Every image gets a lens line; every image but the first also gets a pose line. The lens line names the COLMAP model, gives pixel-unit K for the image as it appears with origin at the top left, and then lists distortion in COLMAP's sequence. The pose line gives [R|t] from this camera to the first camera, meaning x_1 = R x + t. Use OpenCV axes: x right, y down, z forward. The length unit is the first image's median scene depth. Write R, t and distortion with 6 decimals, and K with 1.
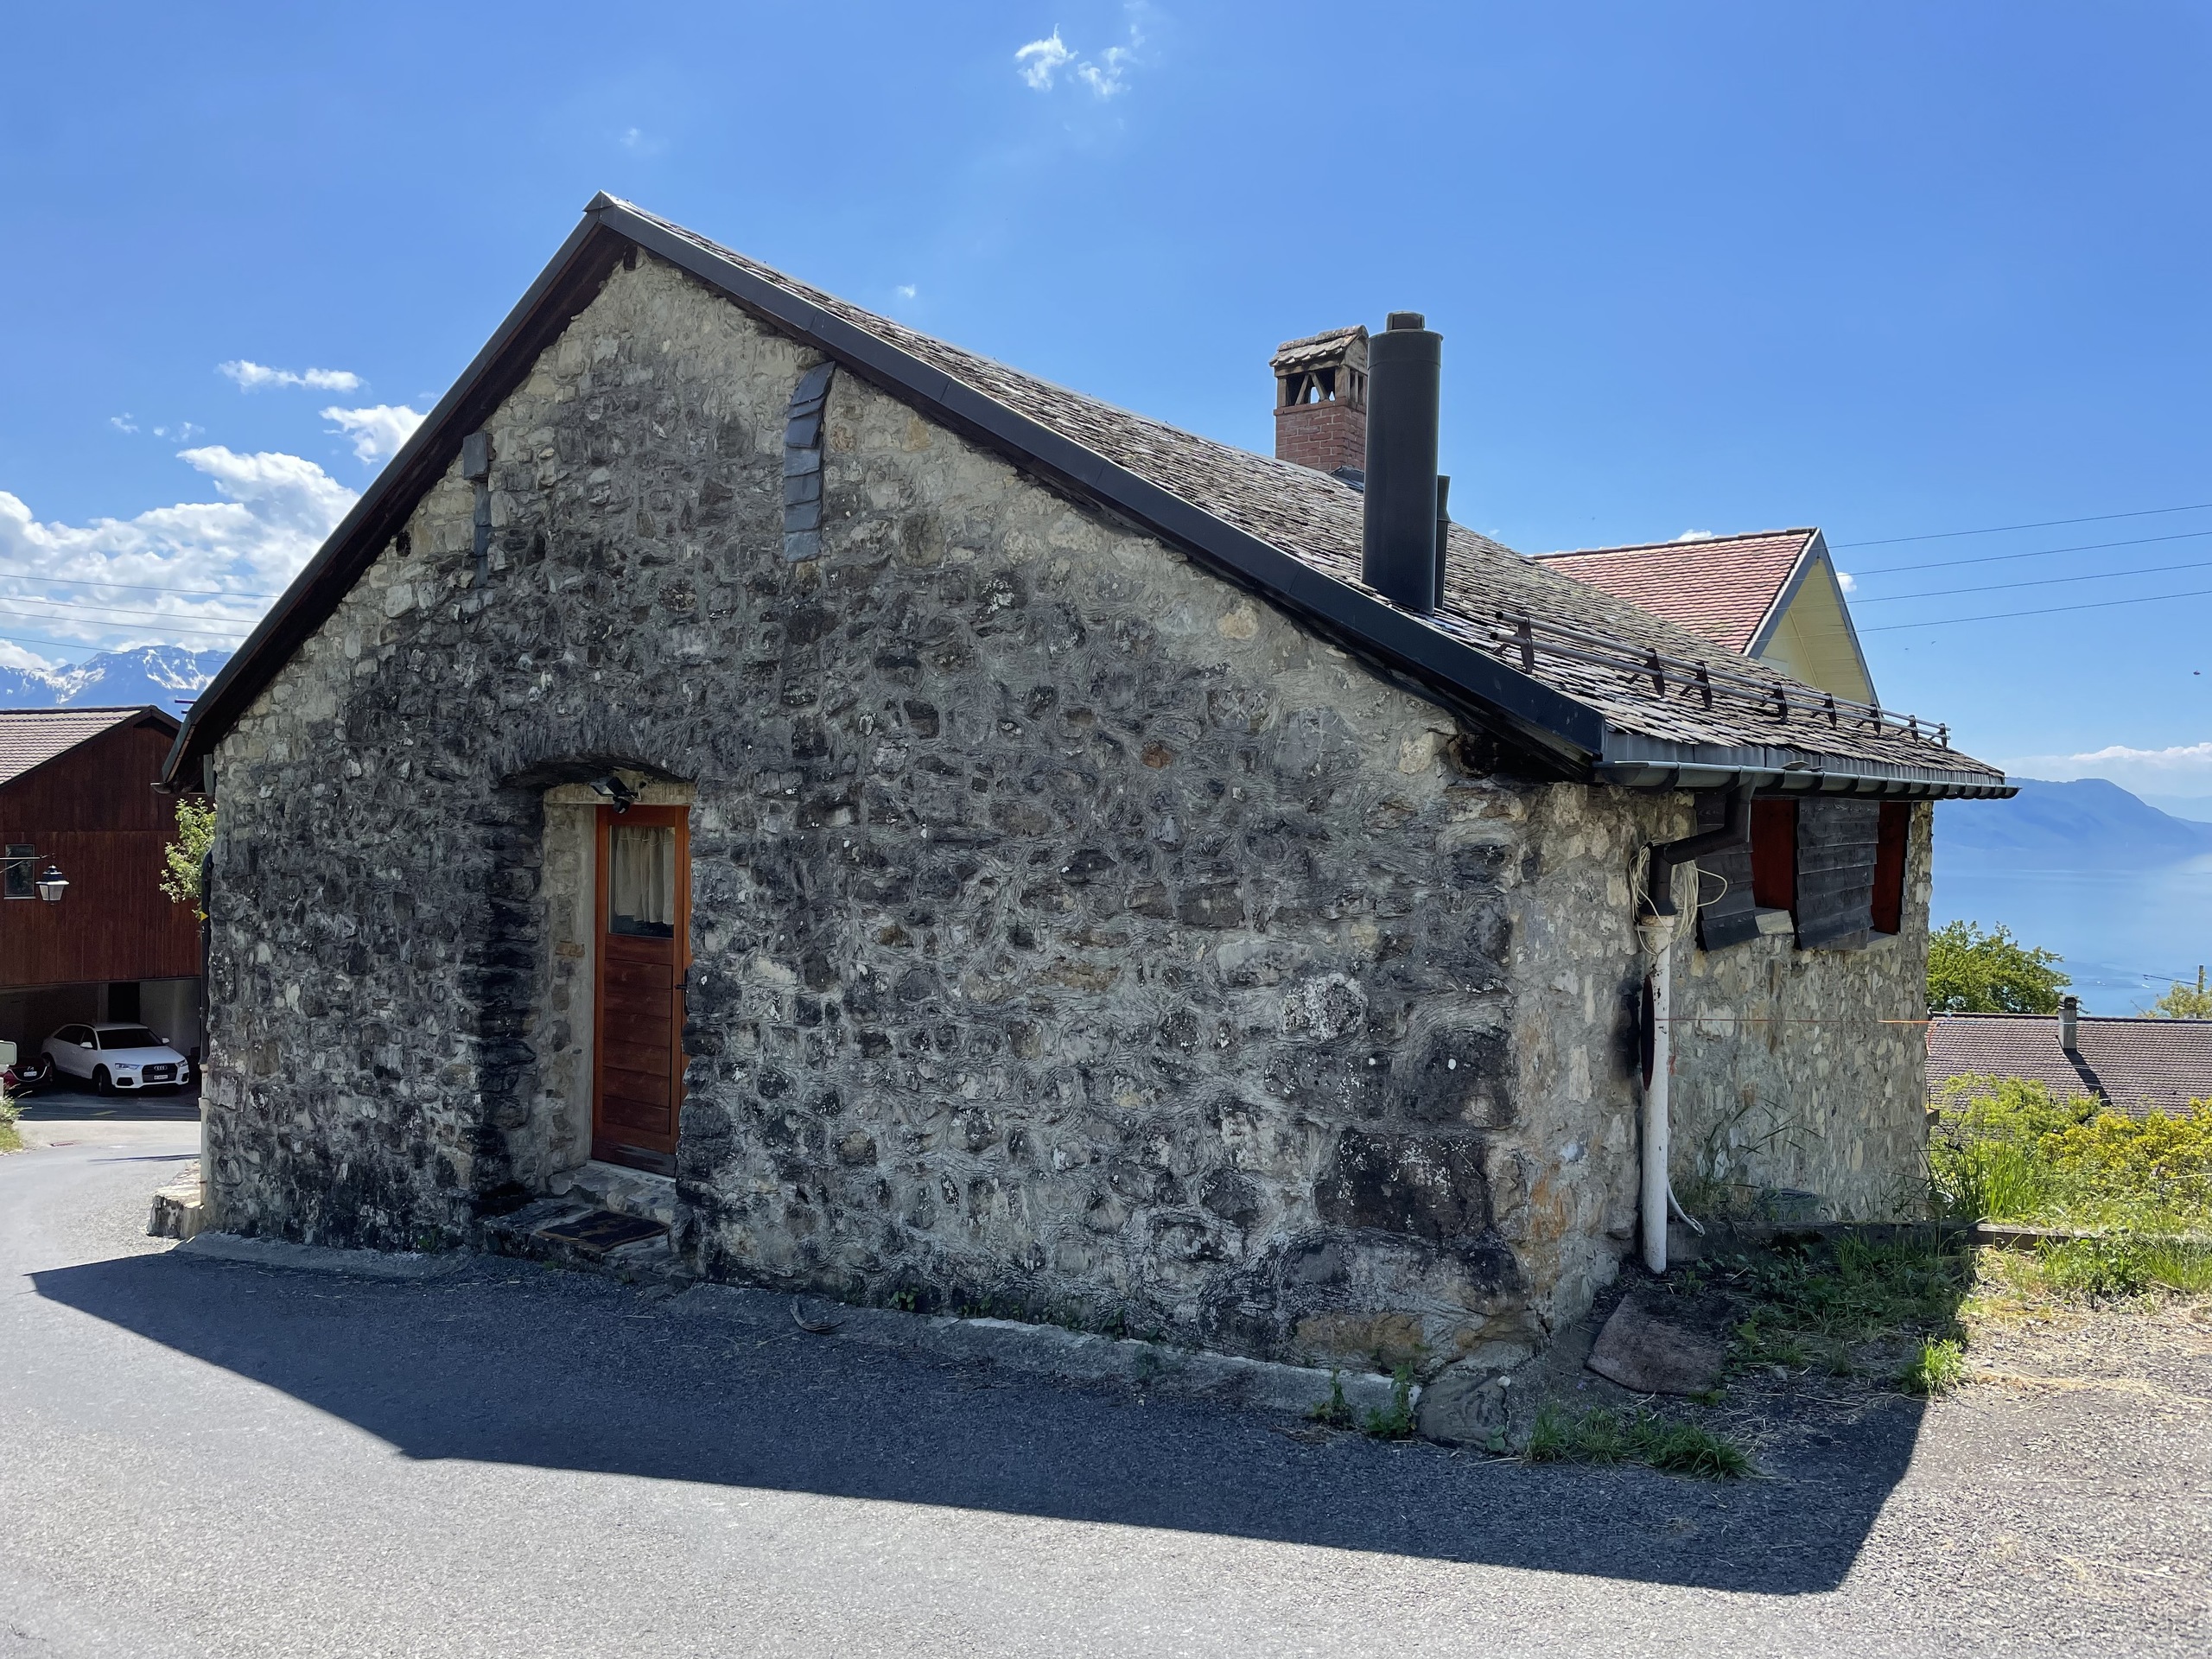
lens RADIAL K [[1650.6, 0, 1119.4], [0, 1650.6, 811.2], [0, 0, 1]] dist [0.110690, -0.149825]
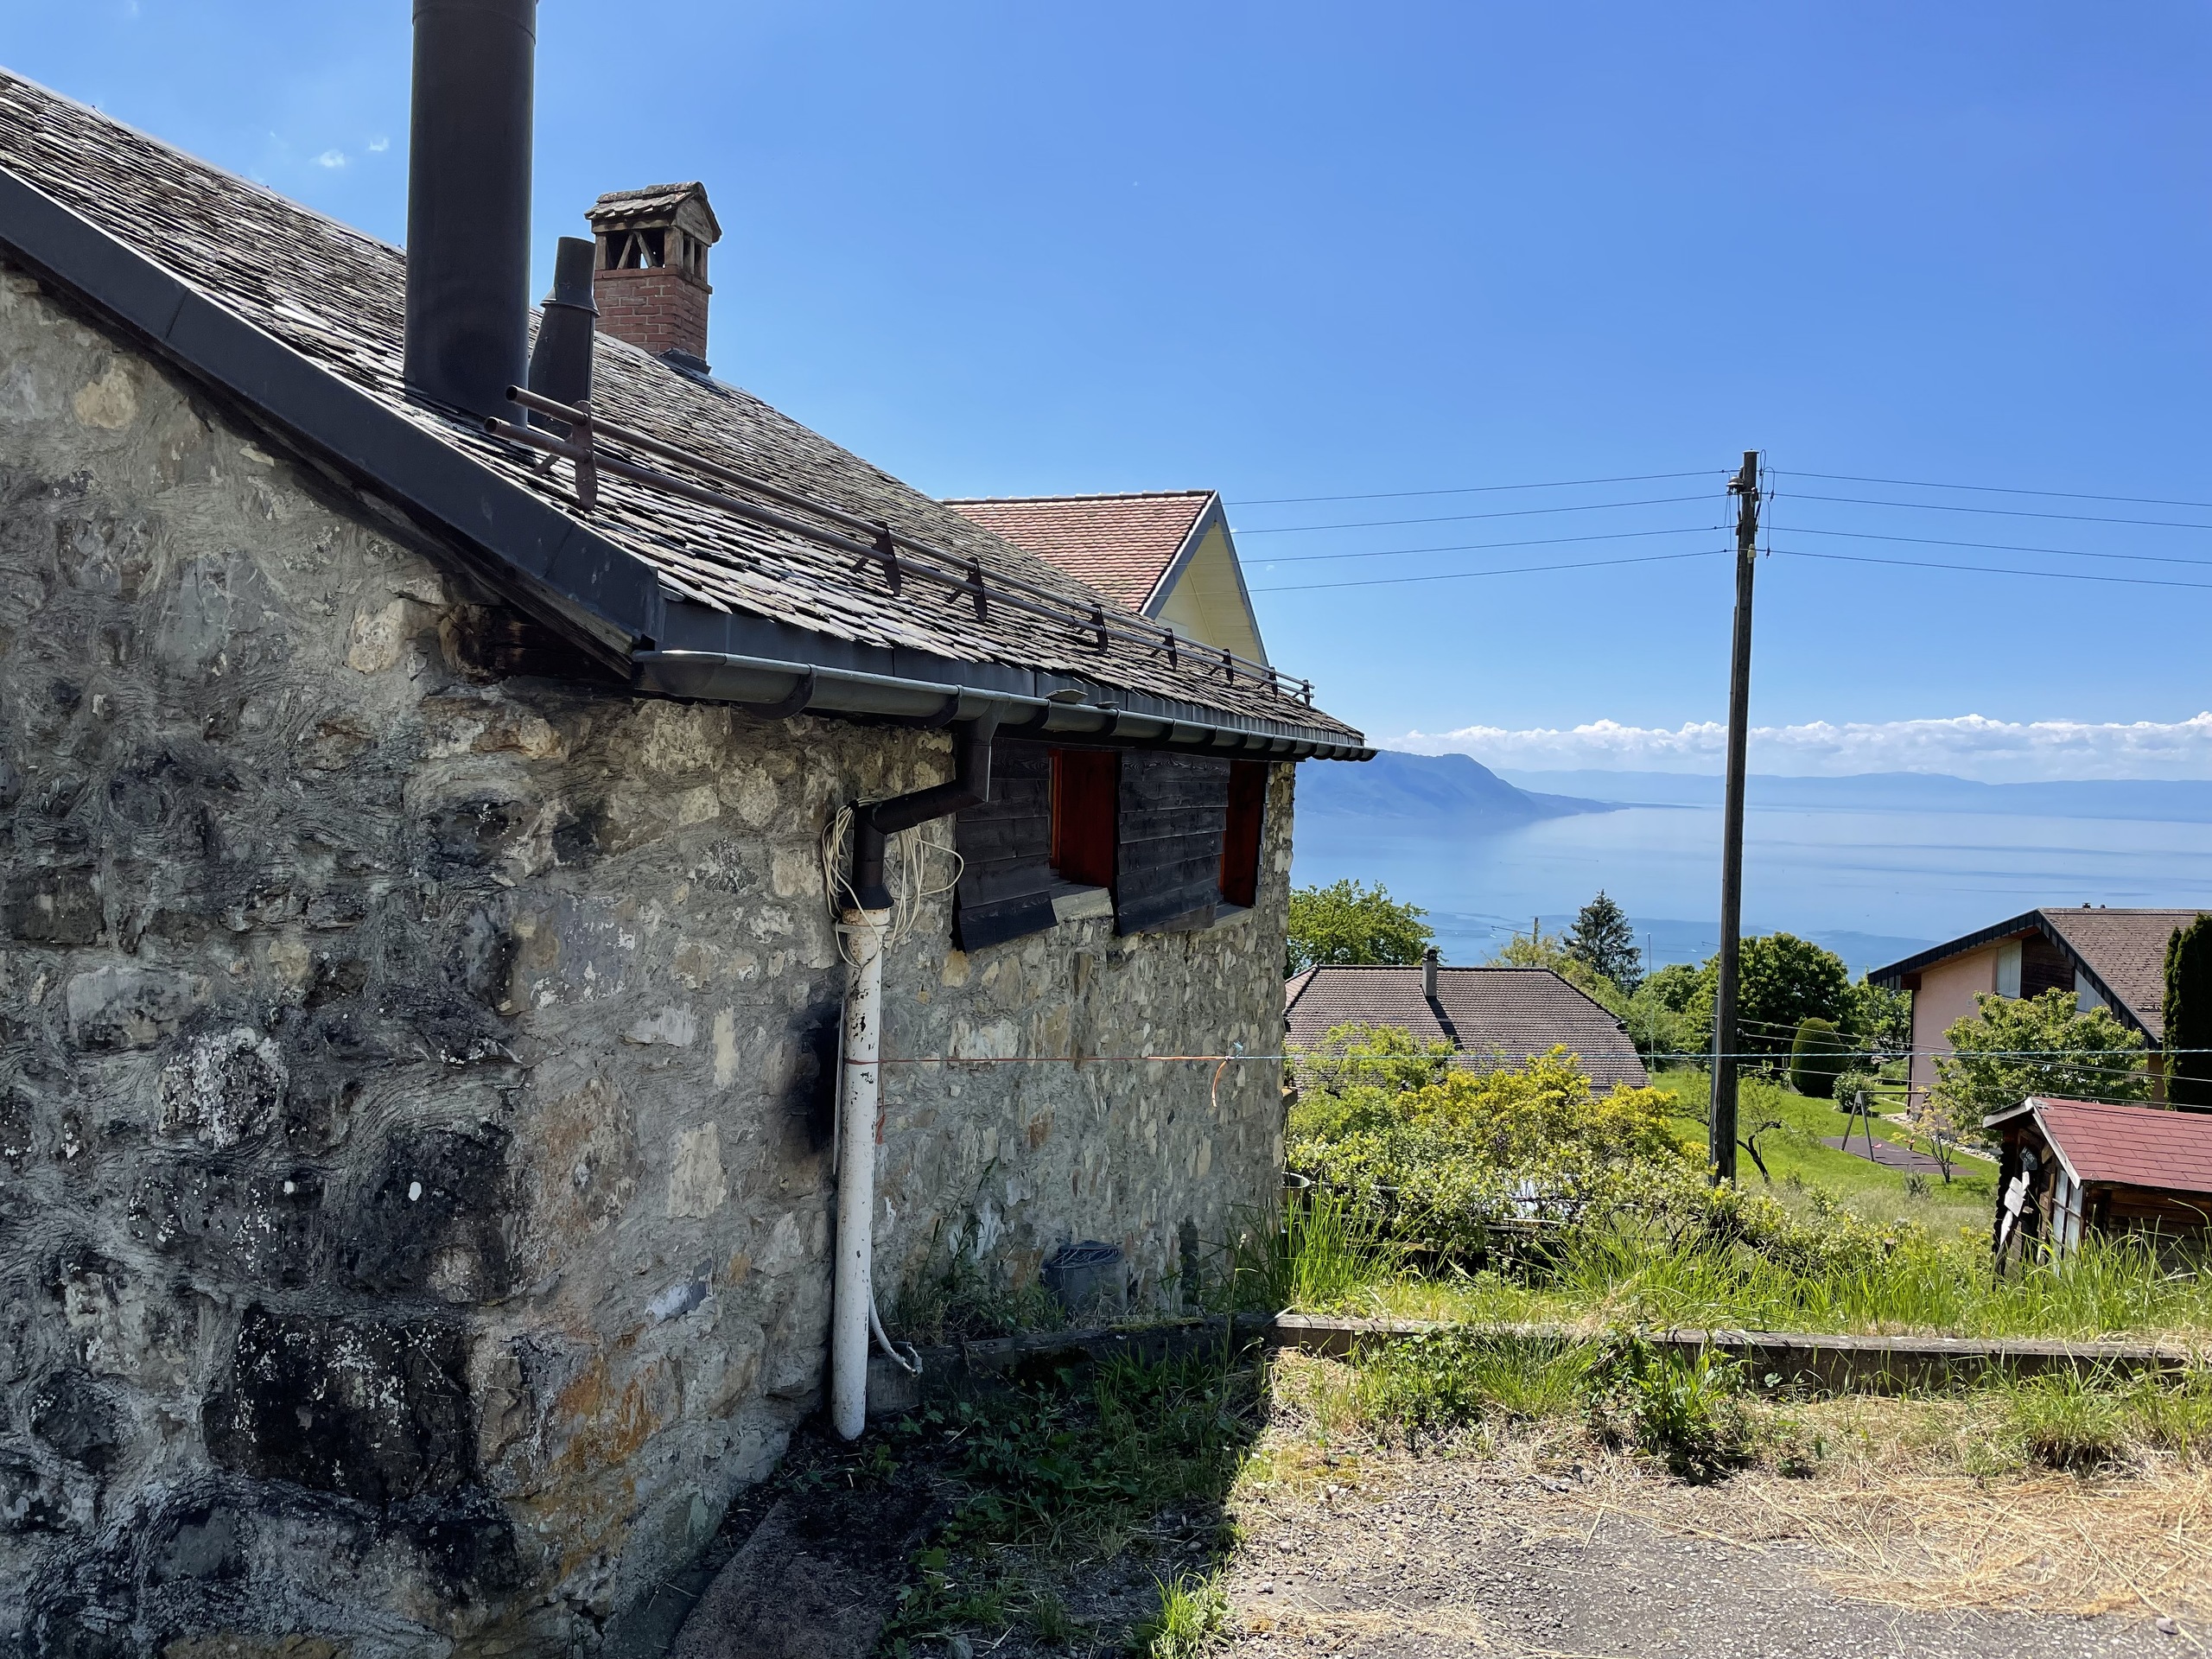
lens RADIAL K [[1650.6, 0, 1119.4], [0, 1650.6, 811.2], [0, 0, 1]] dist [0.110690, -0.149825]
pose [[0.947880, 0.008383, 0.318518, 0.219712], [-0.015721, 0.999667, 0.020472, 0.008066], [-0.318240, -0.024413, 0.947696, 0.353131]]
